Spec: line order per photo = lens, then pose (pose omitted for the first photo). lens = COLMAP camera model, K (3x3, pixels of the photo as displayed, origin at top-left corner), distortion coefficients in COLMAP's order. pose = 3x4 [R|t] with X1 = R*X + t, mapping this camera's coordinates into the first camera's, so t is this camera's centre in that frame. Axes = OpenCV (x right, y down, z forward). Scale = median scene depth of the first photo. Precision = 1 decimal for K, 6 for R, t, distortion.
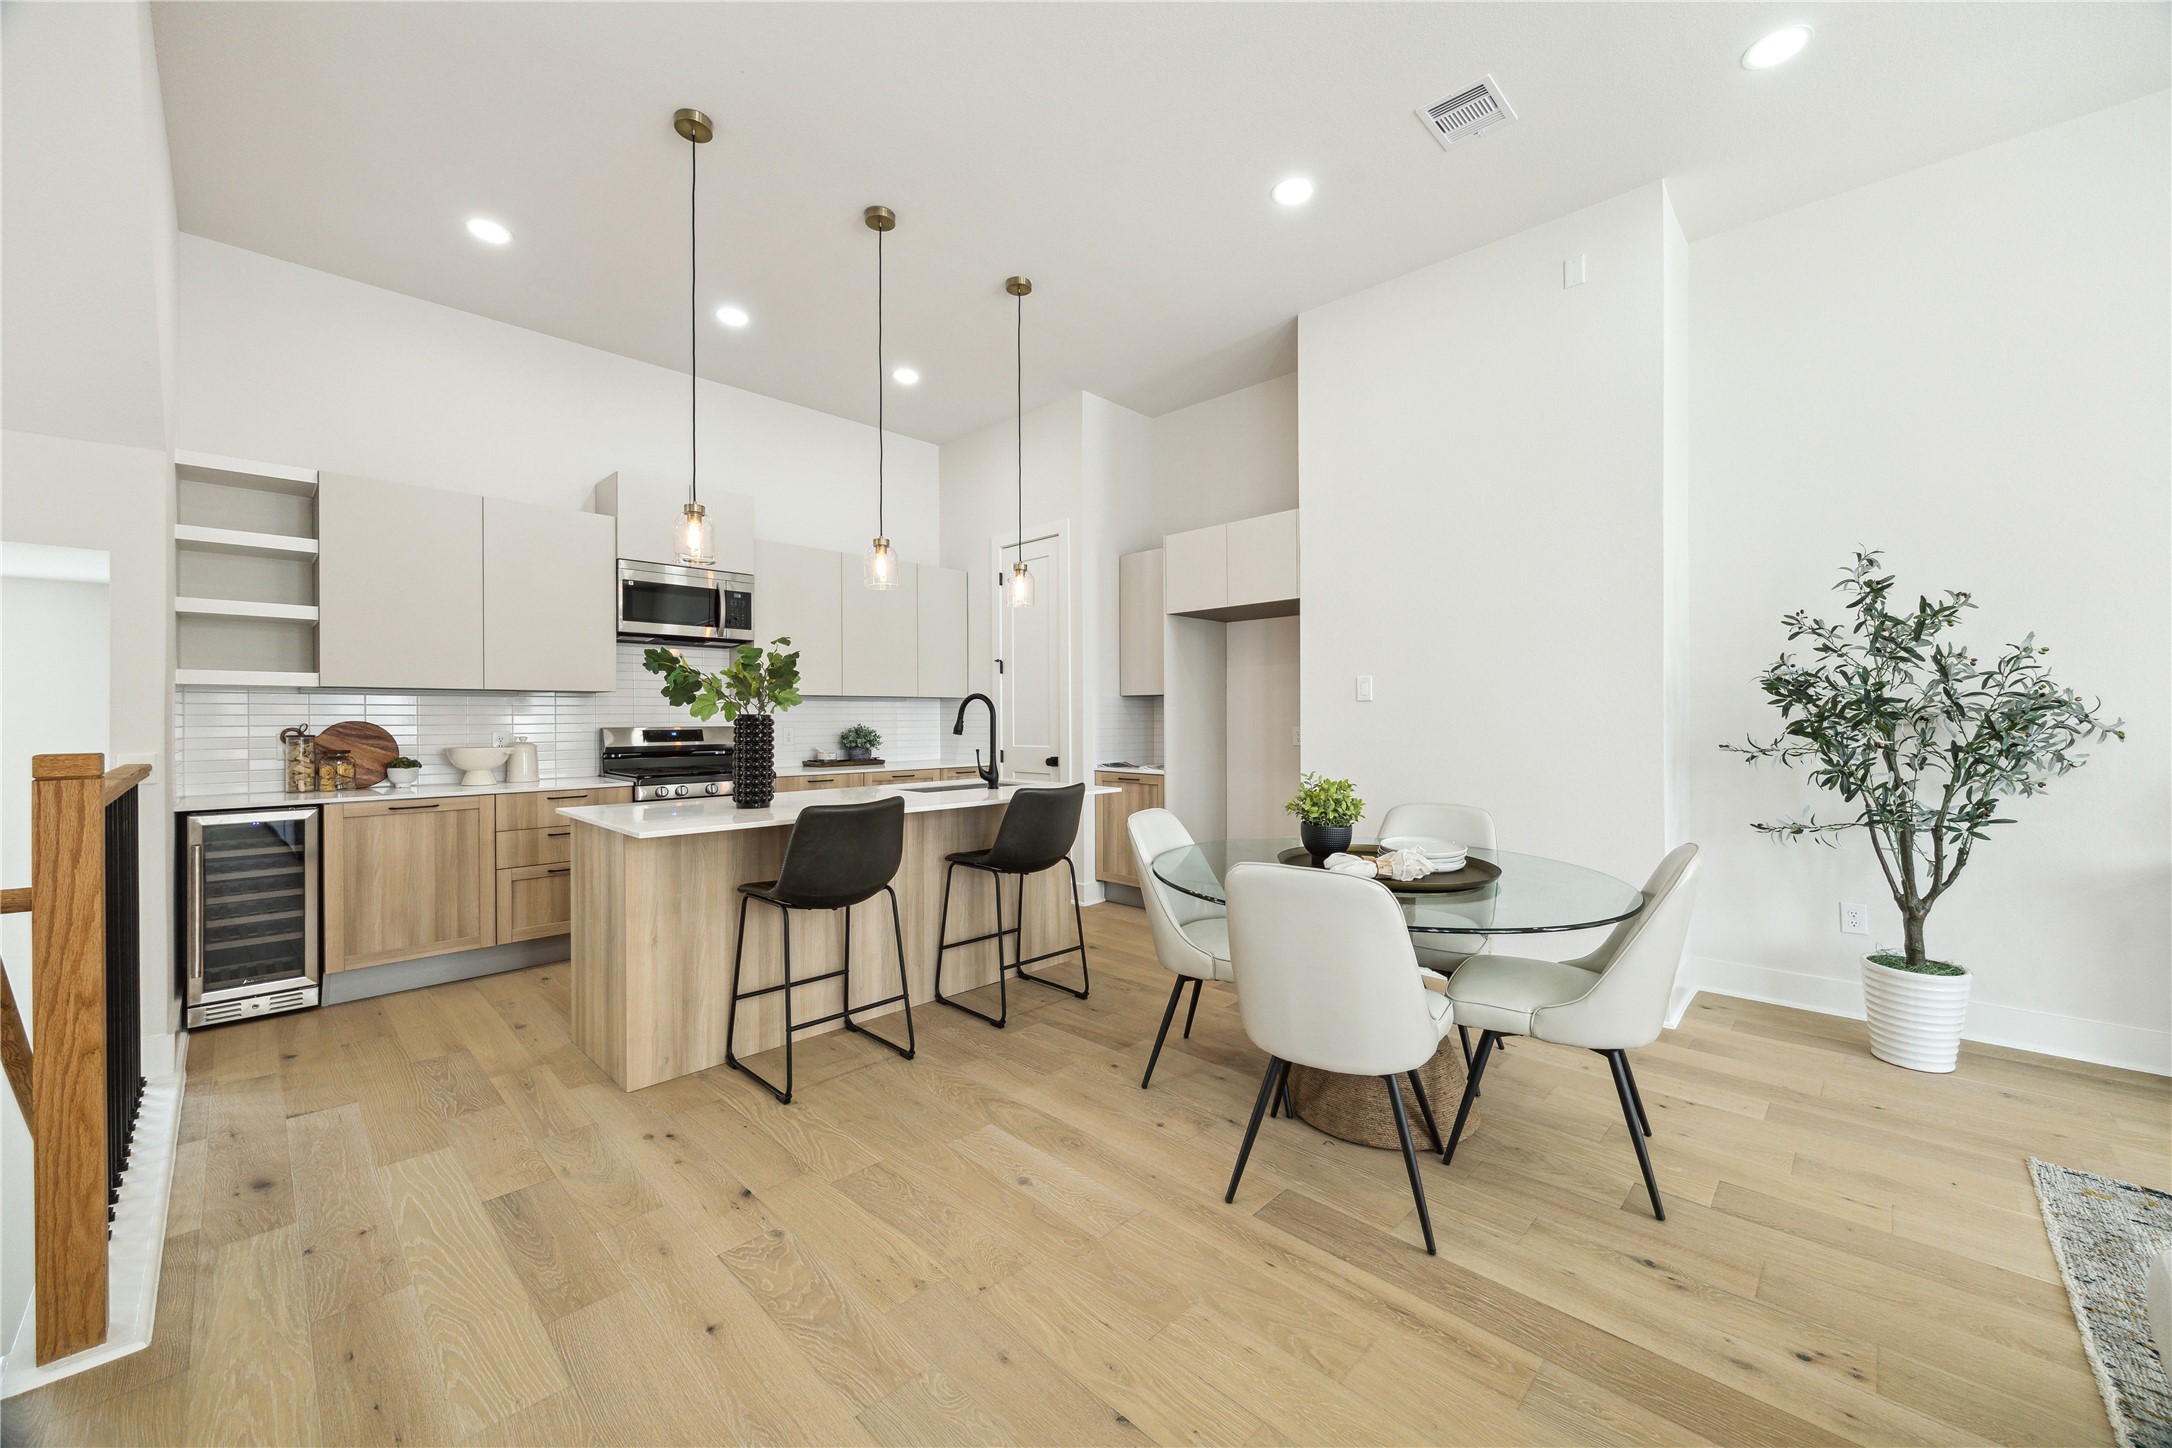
lens RADIAL K [[844.2, 0, 1059.5], [0, 844.2, 730.5], [0, 0, 1]] dist [-0.008226, 0.002073]
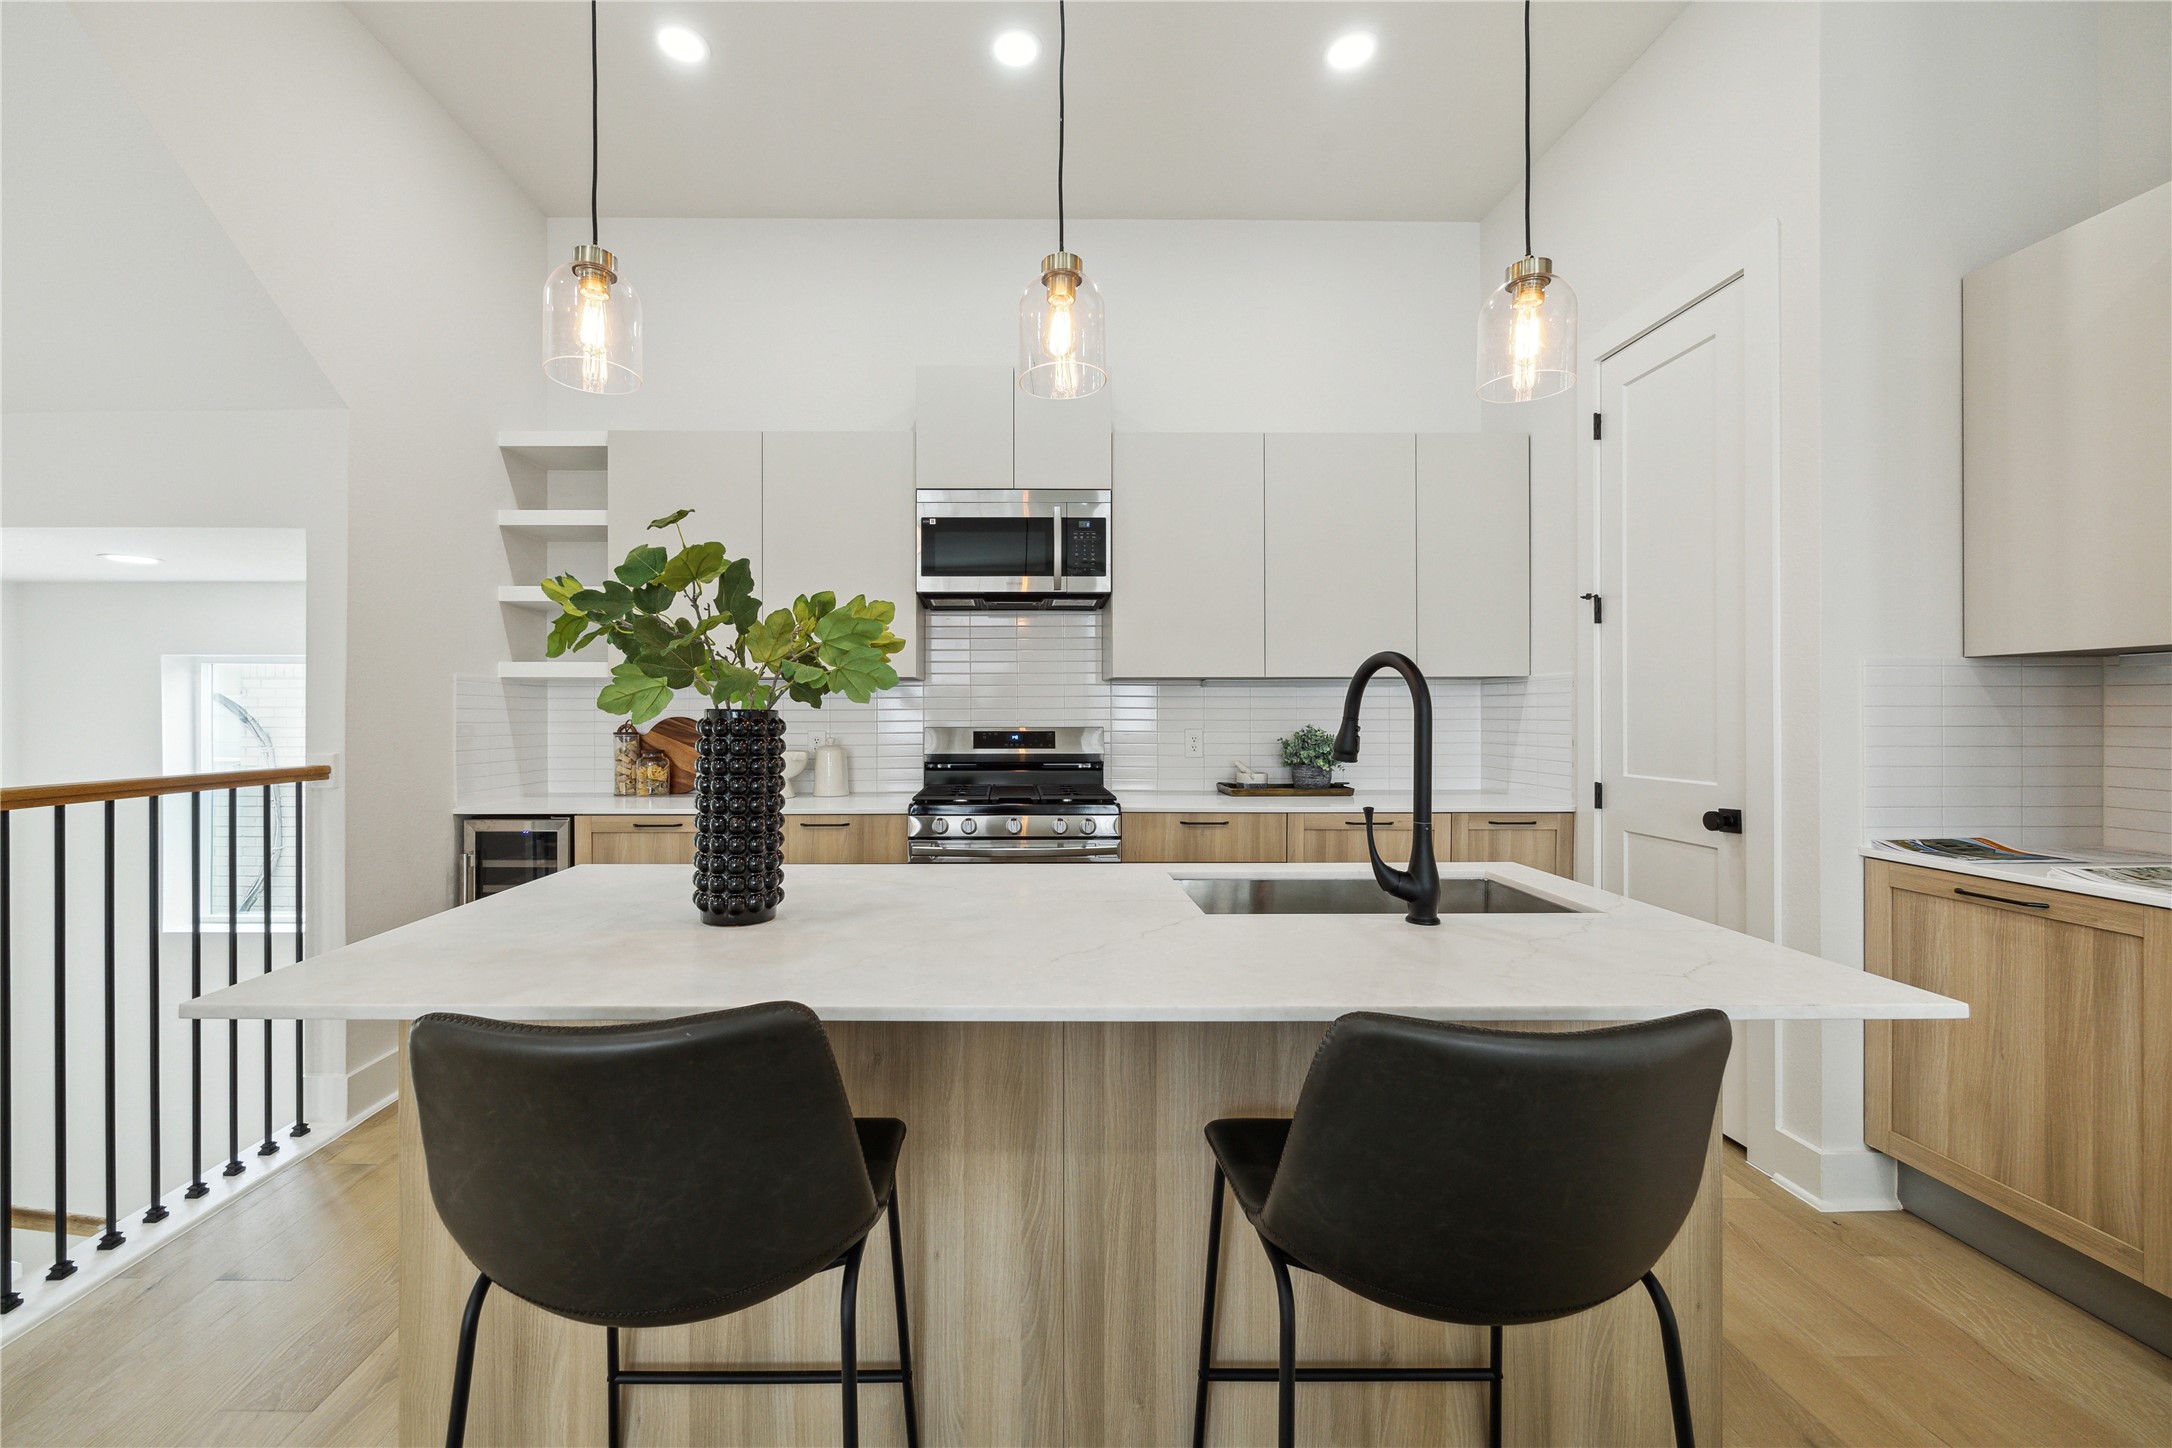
lens RADIAL K [[844.2, 0, 1040.0], [0, 844.2, 720.8], [0, 0, 1]] dist [-0.008226, 0.002073]
pose [[0.723234, 0.008648, -0.690549, 0.046603], [-0.010777, 0.999941, 0.001236, -0.013204], [0.690519, 0.006548, 0.723285, 0.646372]]
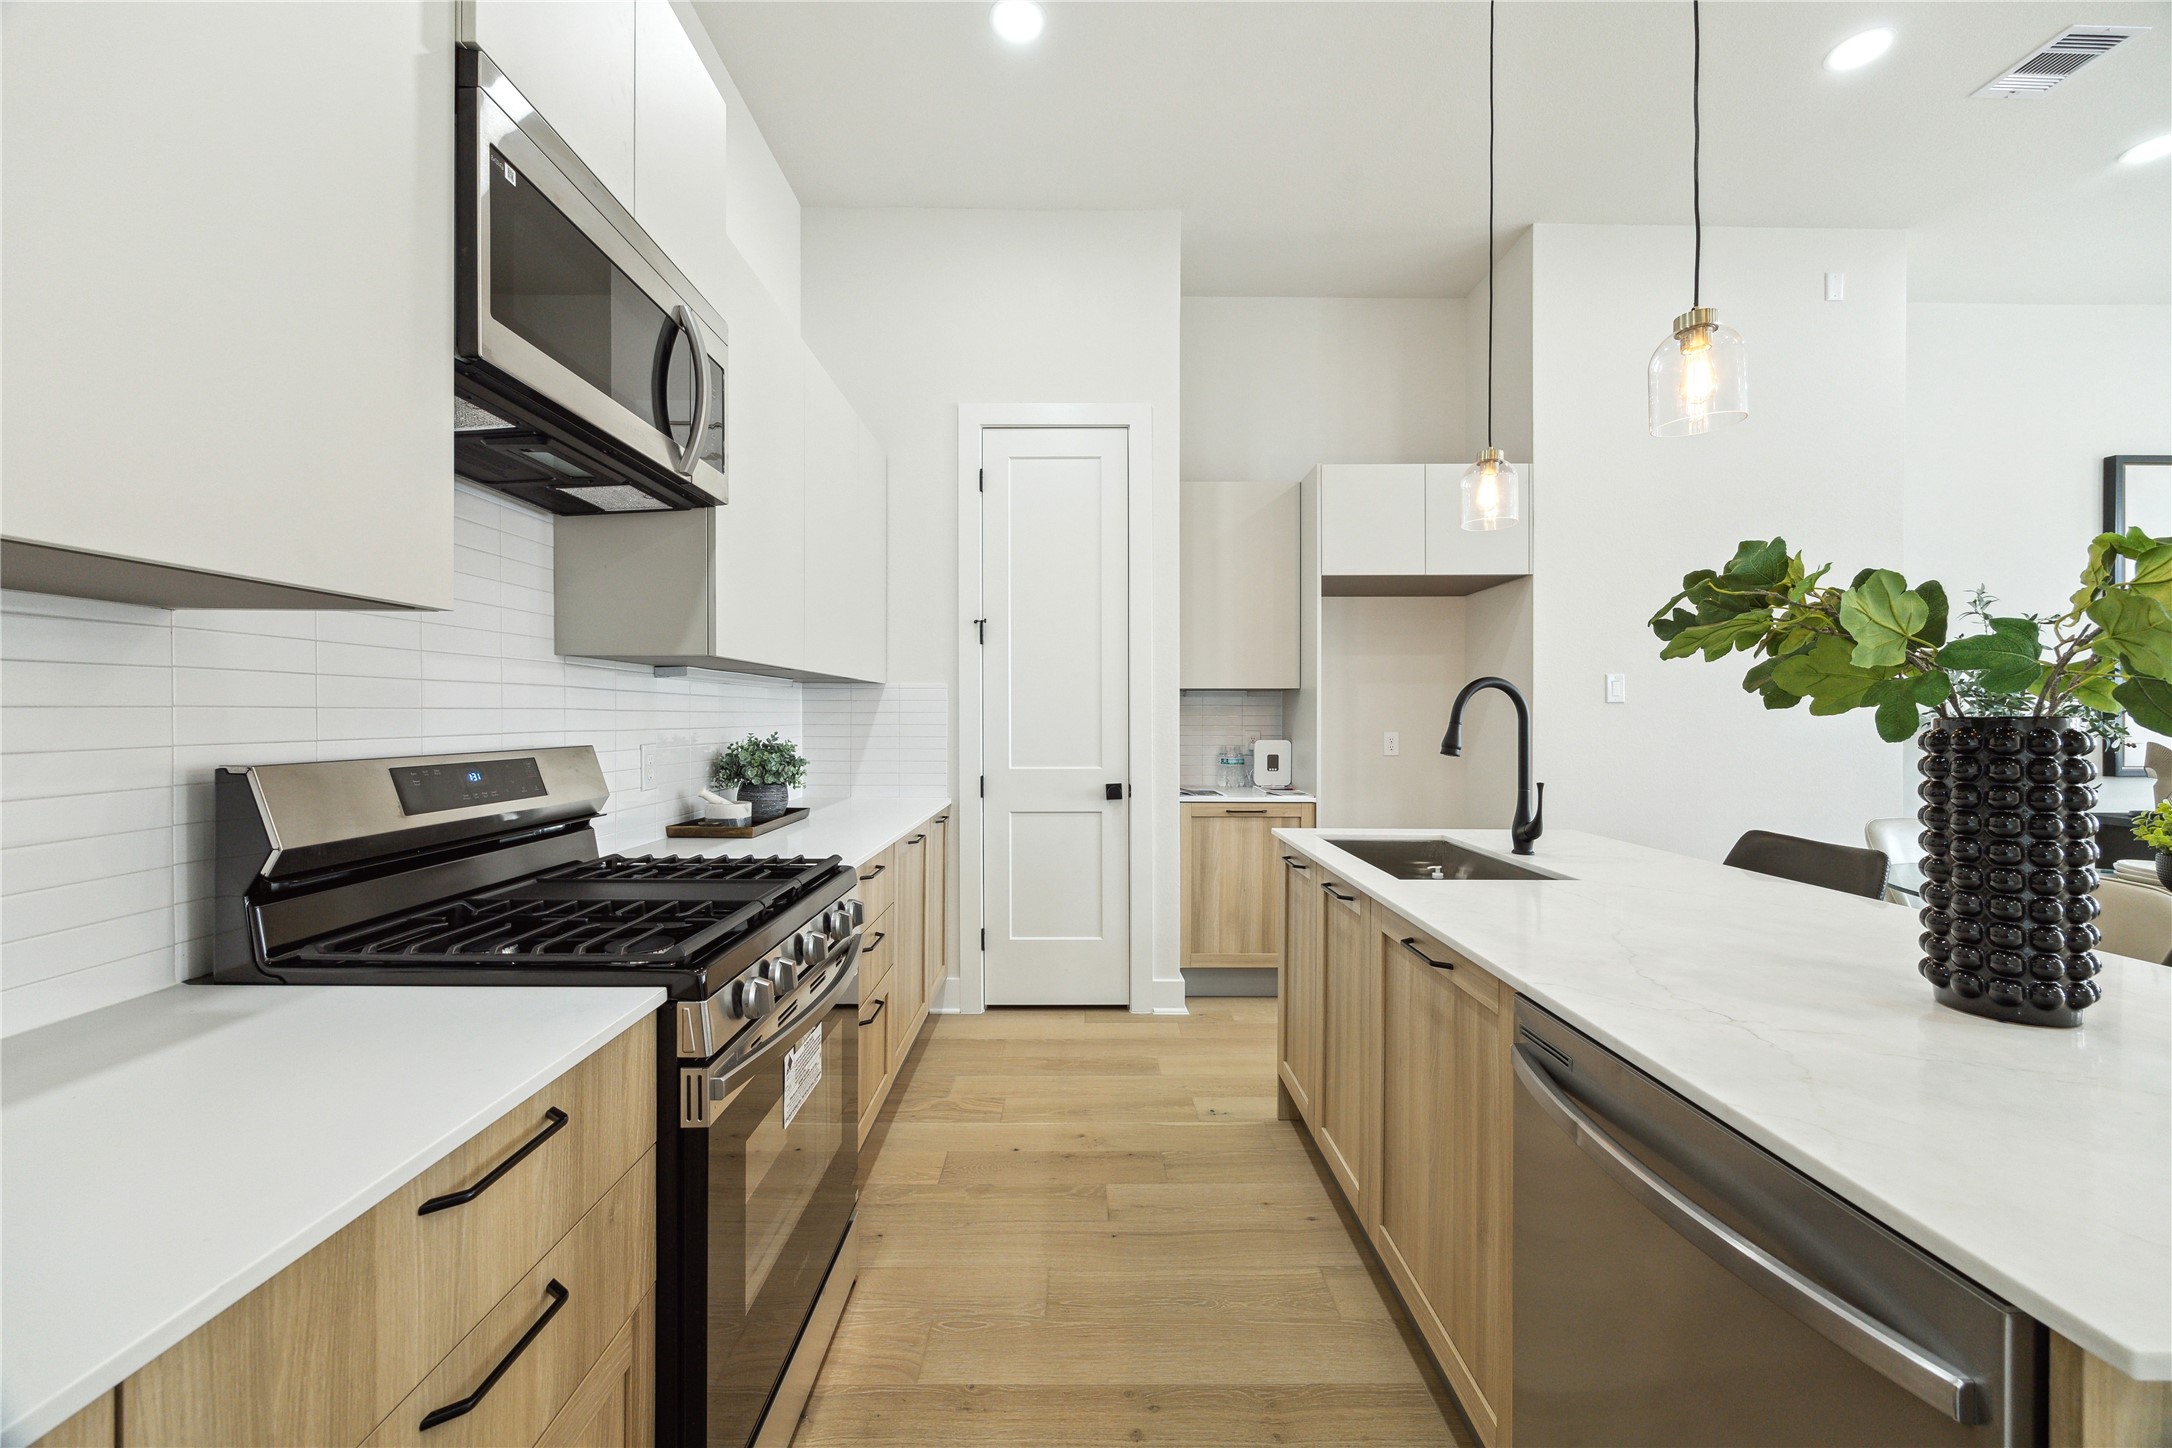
lens RADIAL K [[844.2, 0, 1073.9], [0, 844.2, 726.7], [0, 0, 1]] dist [-0.008226, 0.002073]
pose [[0.697454, -0.003689, 0.716620, -0.659943], [0.007472, 0.999970, -0.002125, -0.013788], [-0.716591, 0.006837, 0.697460, 0.822428]]
